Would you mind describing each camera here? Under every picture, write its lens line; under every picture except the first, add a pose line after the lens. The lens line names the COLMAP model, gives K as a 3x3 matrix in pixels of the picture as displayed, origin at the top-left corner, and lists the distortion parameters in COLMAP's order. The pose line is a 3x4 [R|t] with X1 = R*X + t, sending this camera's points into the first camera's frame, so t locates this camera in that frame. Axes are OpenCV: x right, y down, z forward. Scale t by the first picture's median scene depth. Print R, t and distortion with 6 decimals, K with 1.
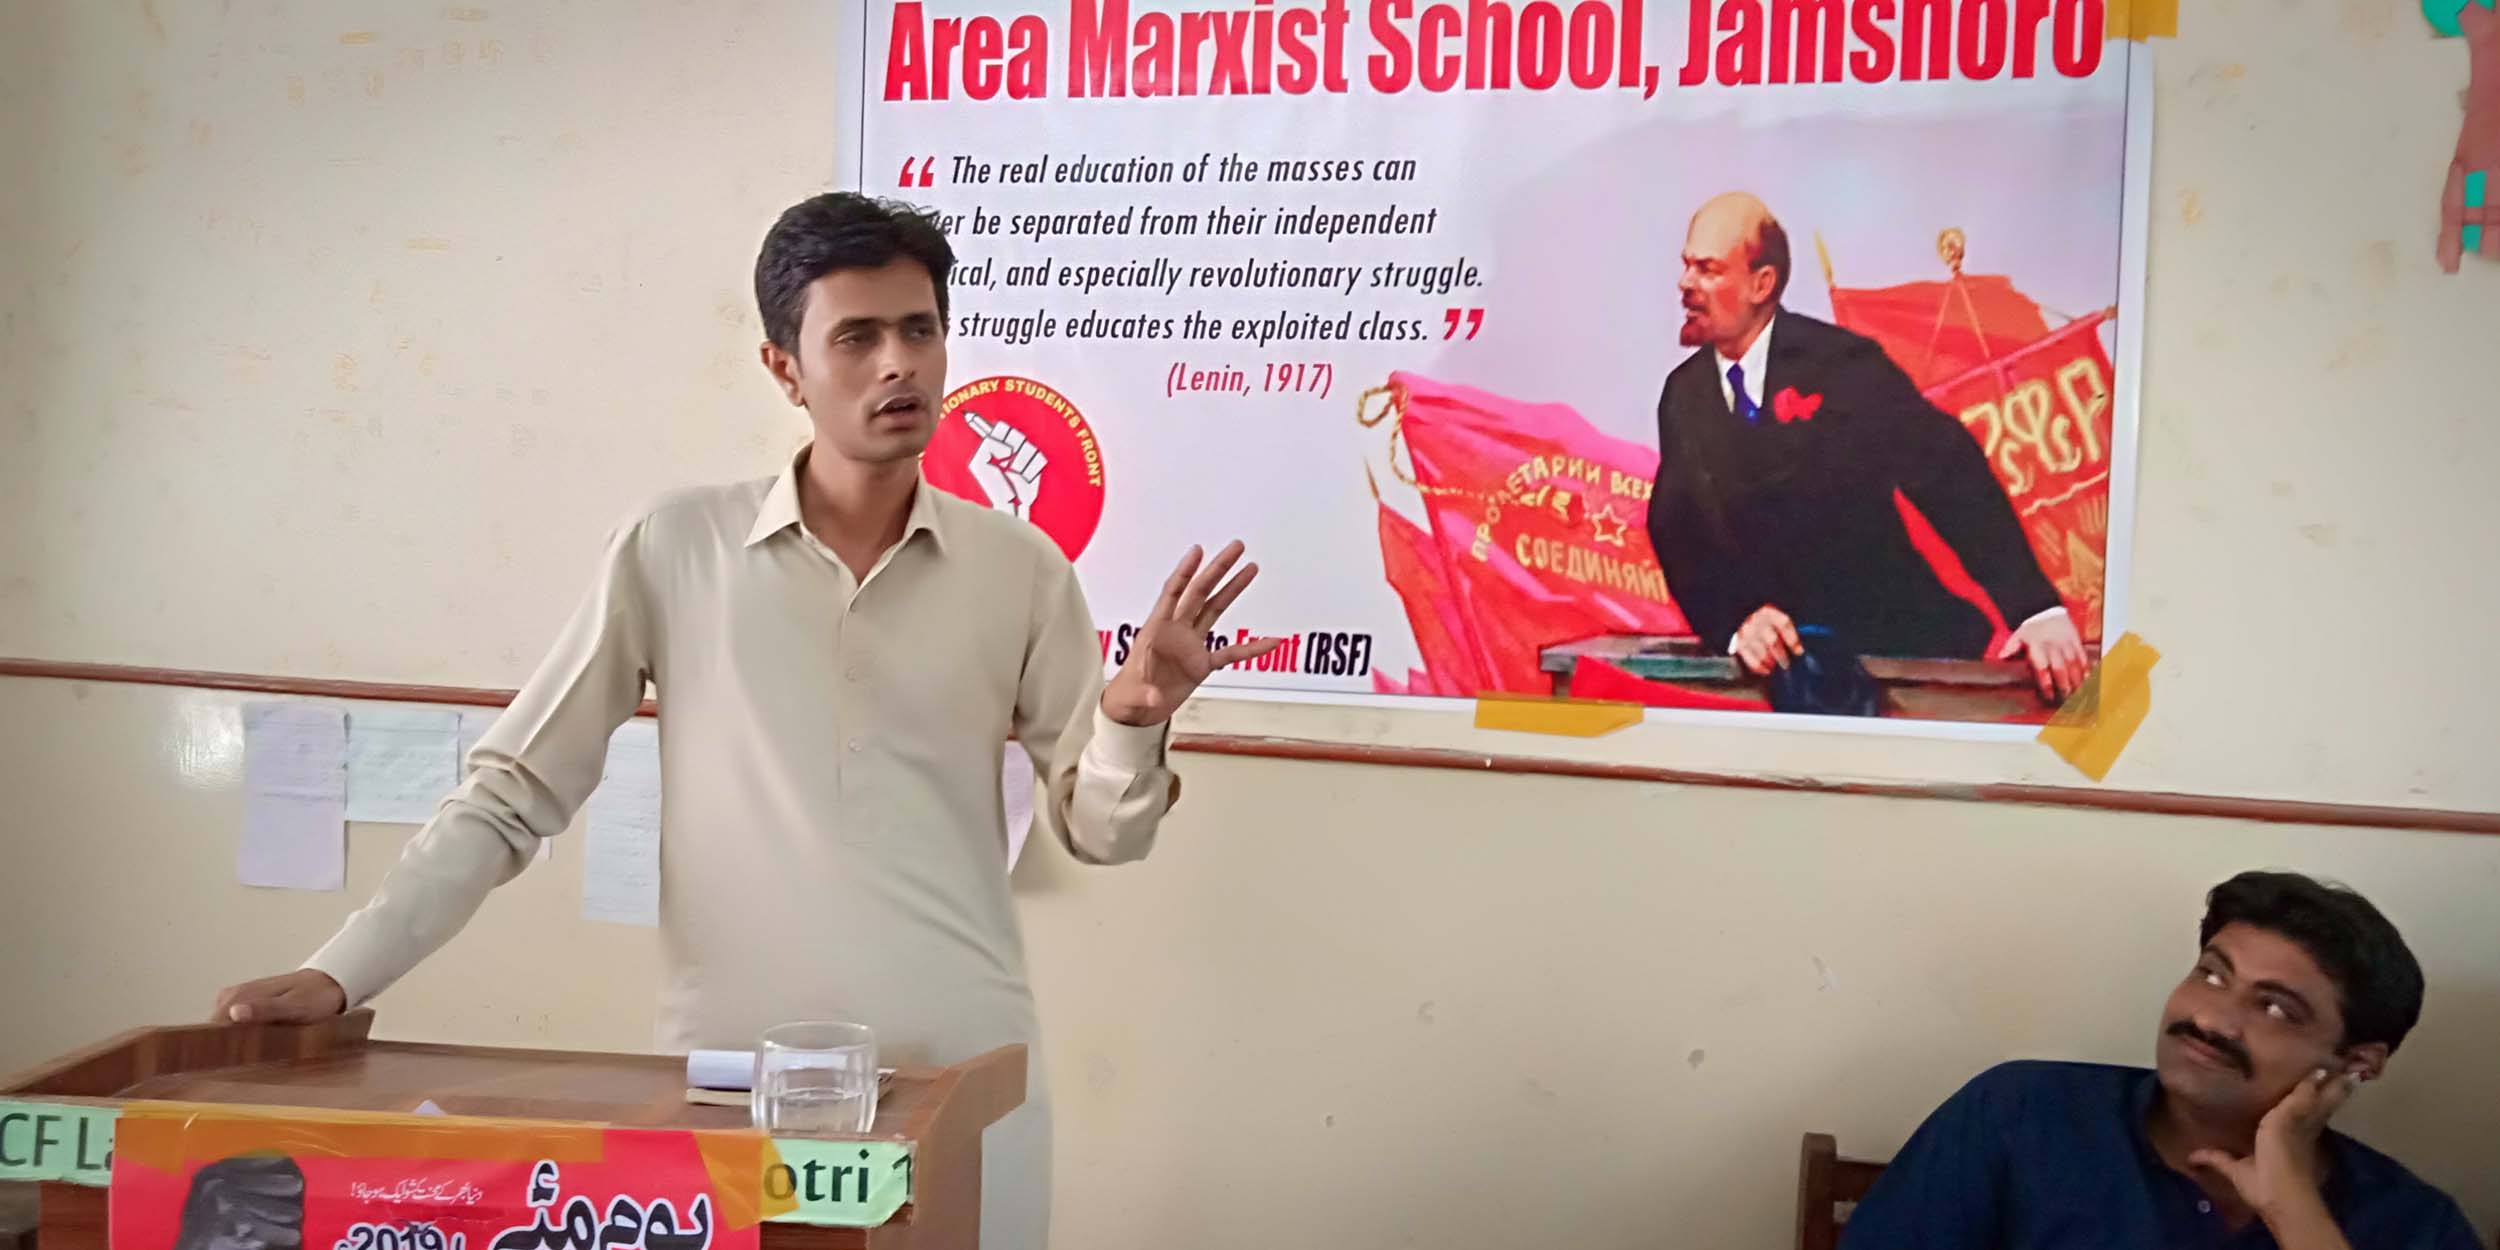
lens RADIAL K [[1811.9, 0, 1250.1], [0, 1811.9, 650.3], [0, 0, 1]] dist [0.045602, -0.076391]
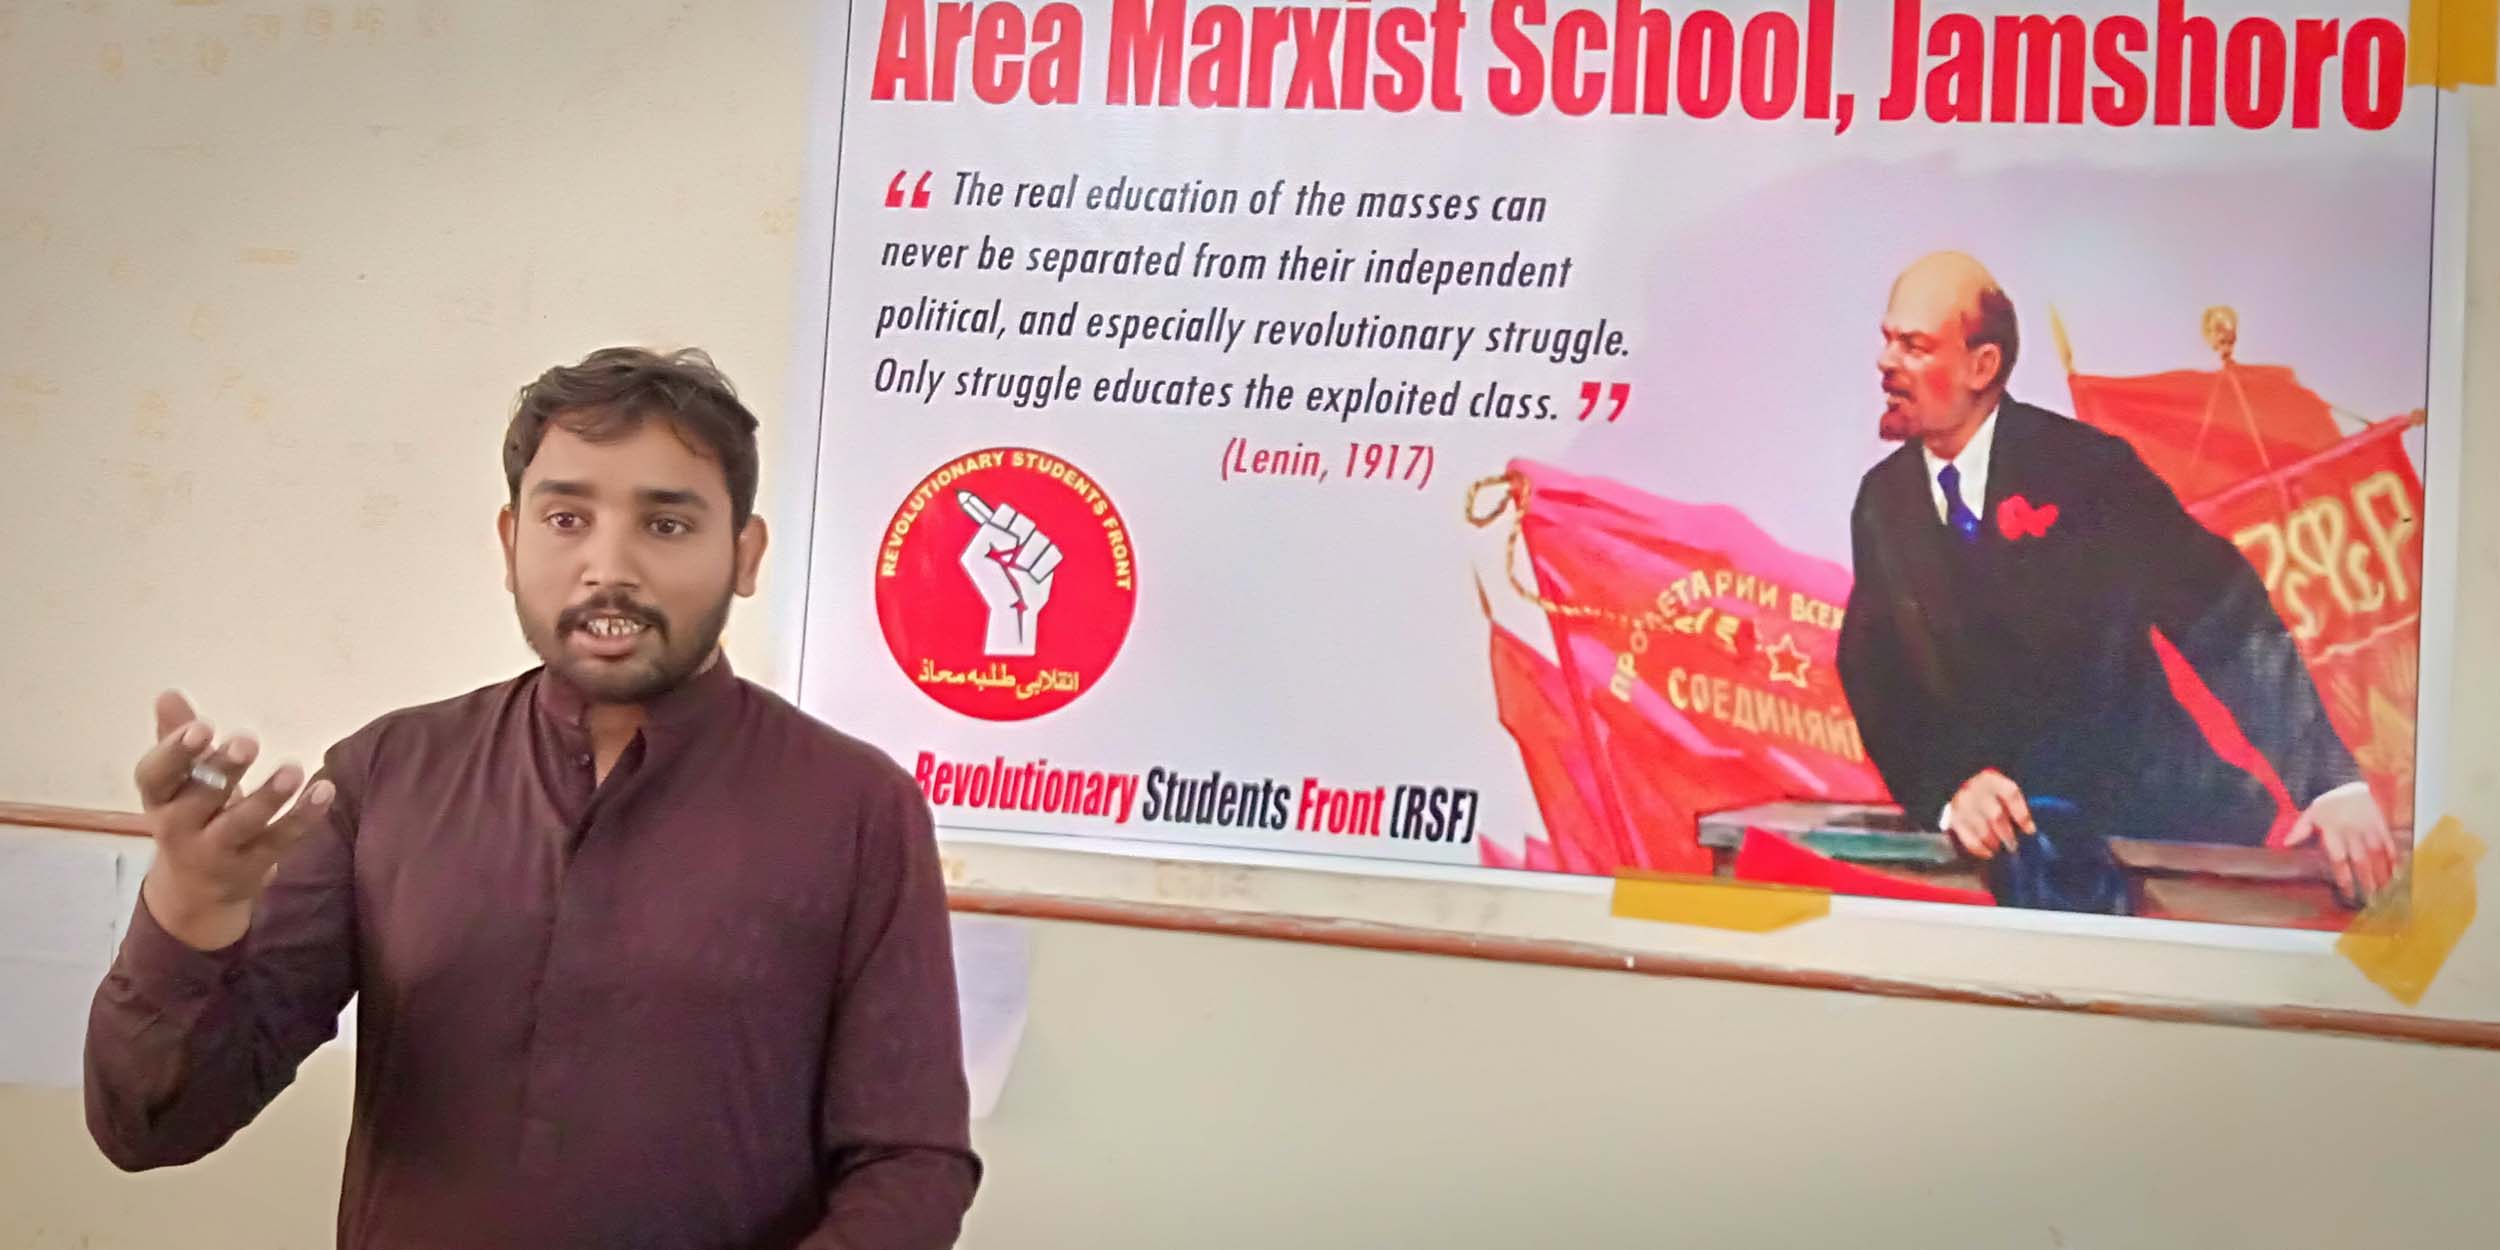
lens RADIAL K [[1864.0, 0, 1239.7], [0, 1864.0, 624.9], [0, 0, 1]] dist [0.032474, -0.062932]
pose [[0.997620, 0.031098, 0.061537, -0.087858], [-0.026435, 0.996818, -0.075202, -0.016831], [-0.063679, 0.073396, 0.995268, 0.203682]]
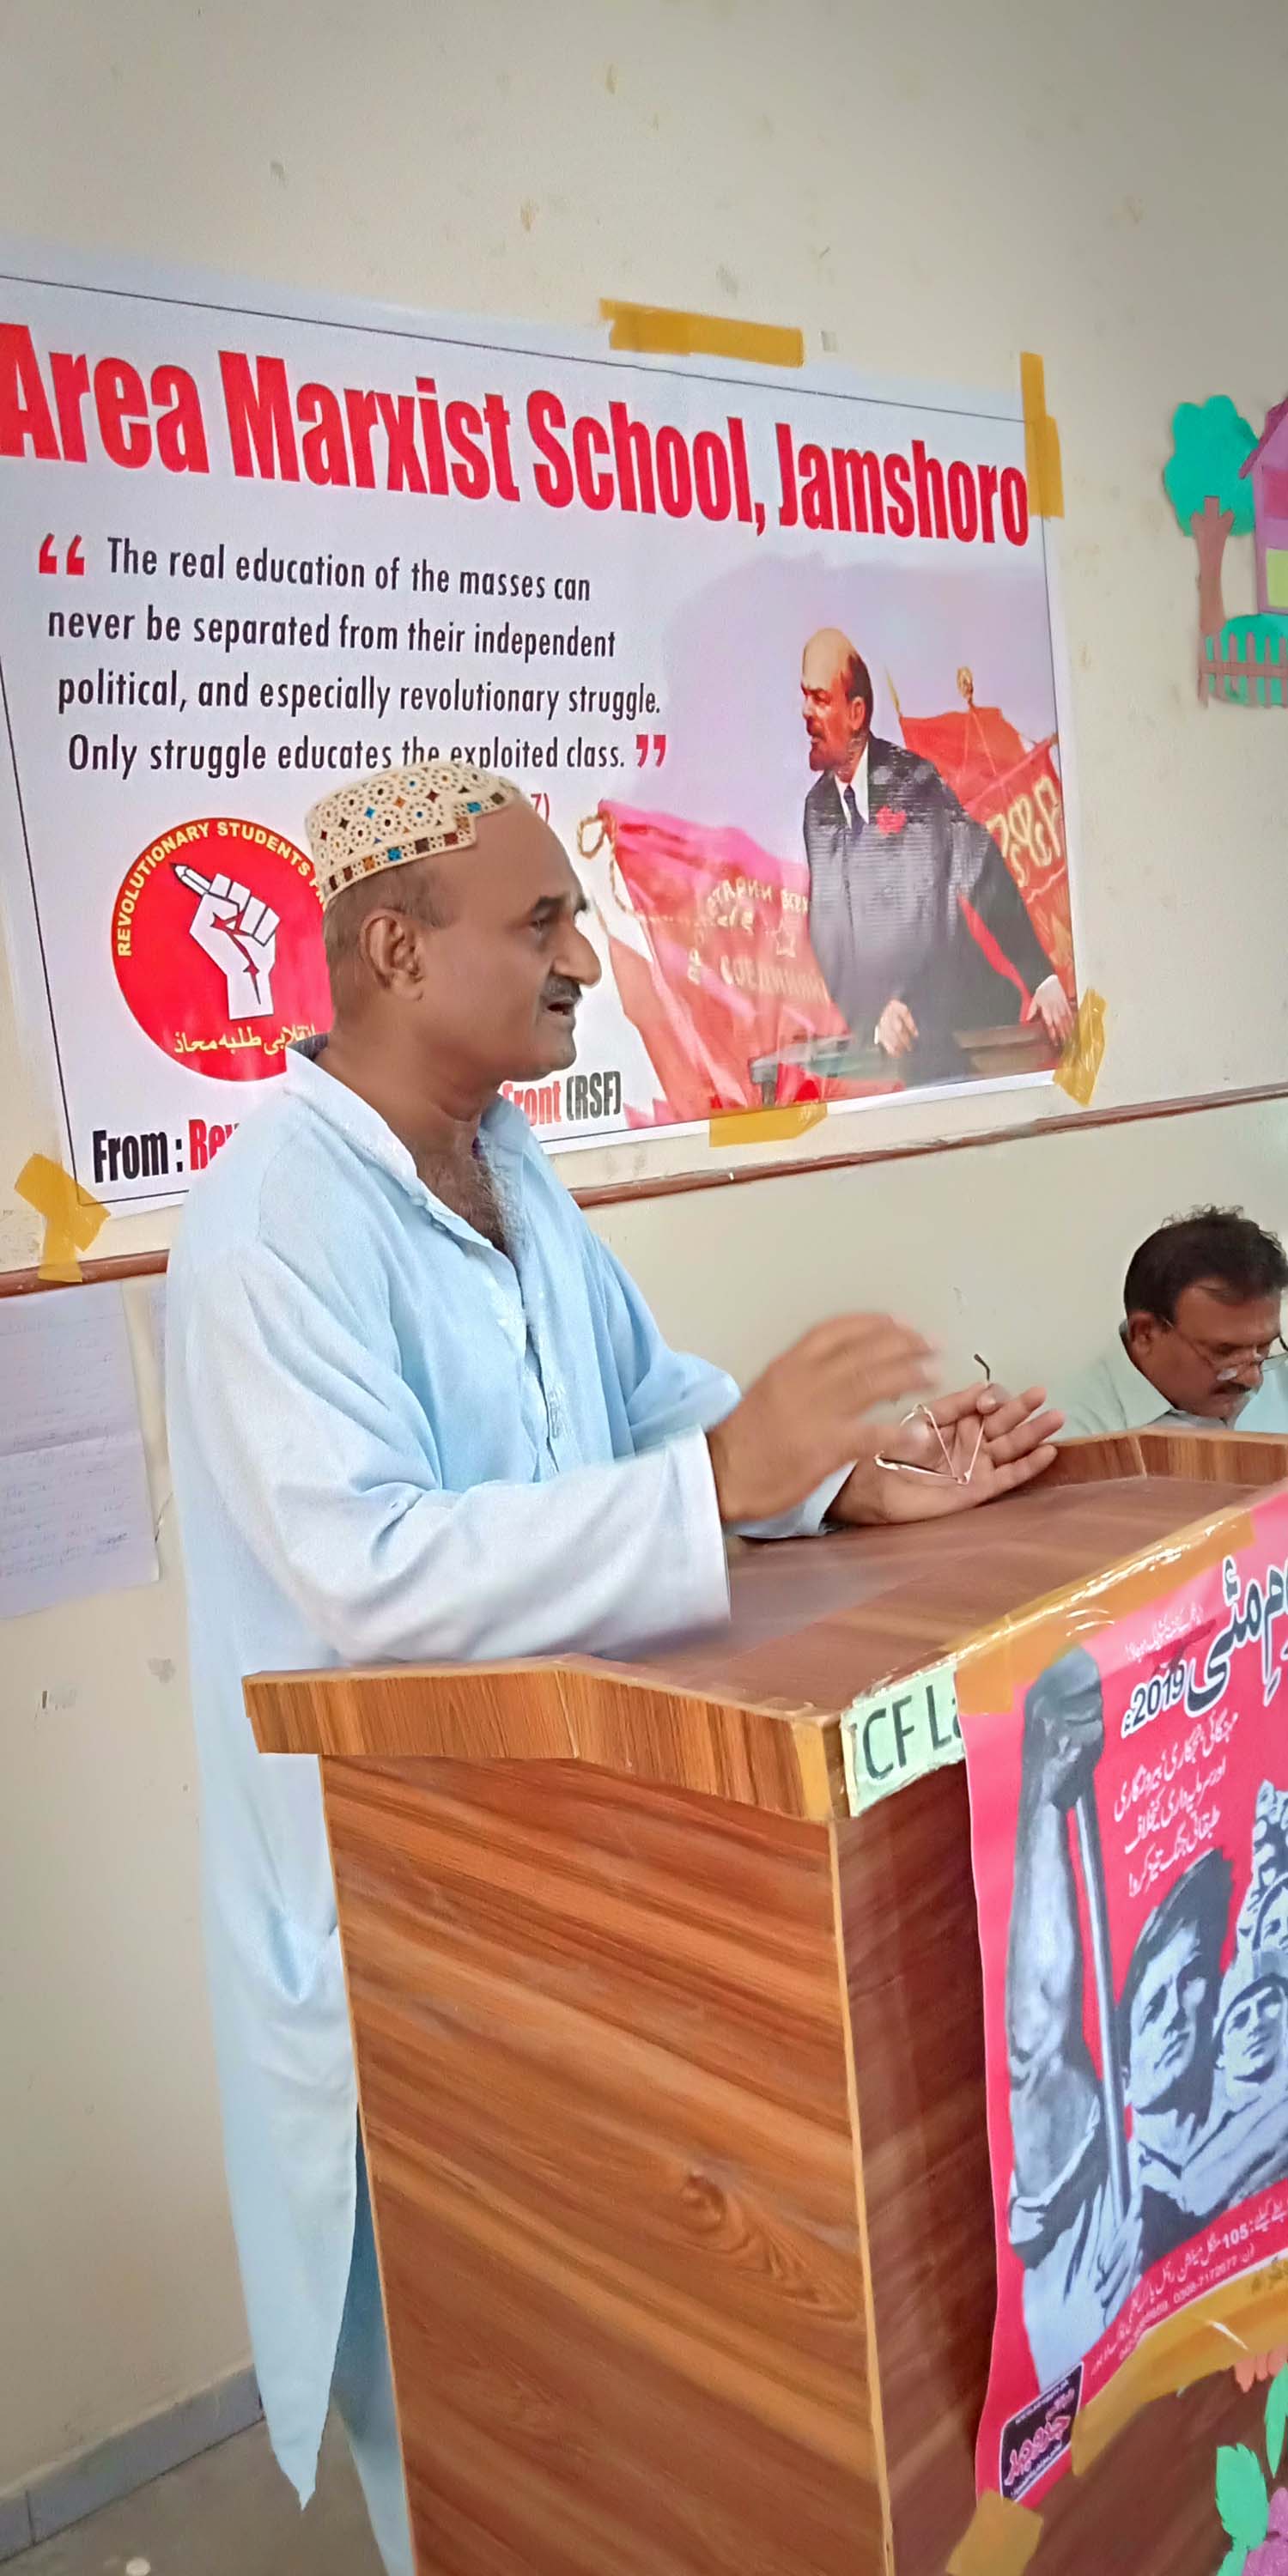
lens RADIAL K [[1840.9, 0, 602.1], [0, 1840.9, 1286.6], [0, 0, 1]] dist [0.044537, -0.077301]
pose [[0.684433, -0.202004, 0.700532, -0.675861], [0.155083, 0.979199, 0.130840, -0.026236], [-0.712391, 0.019089, 0.701523, 0.302993]]
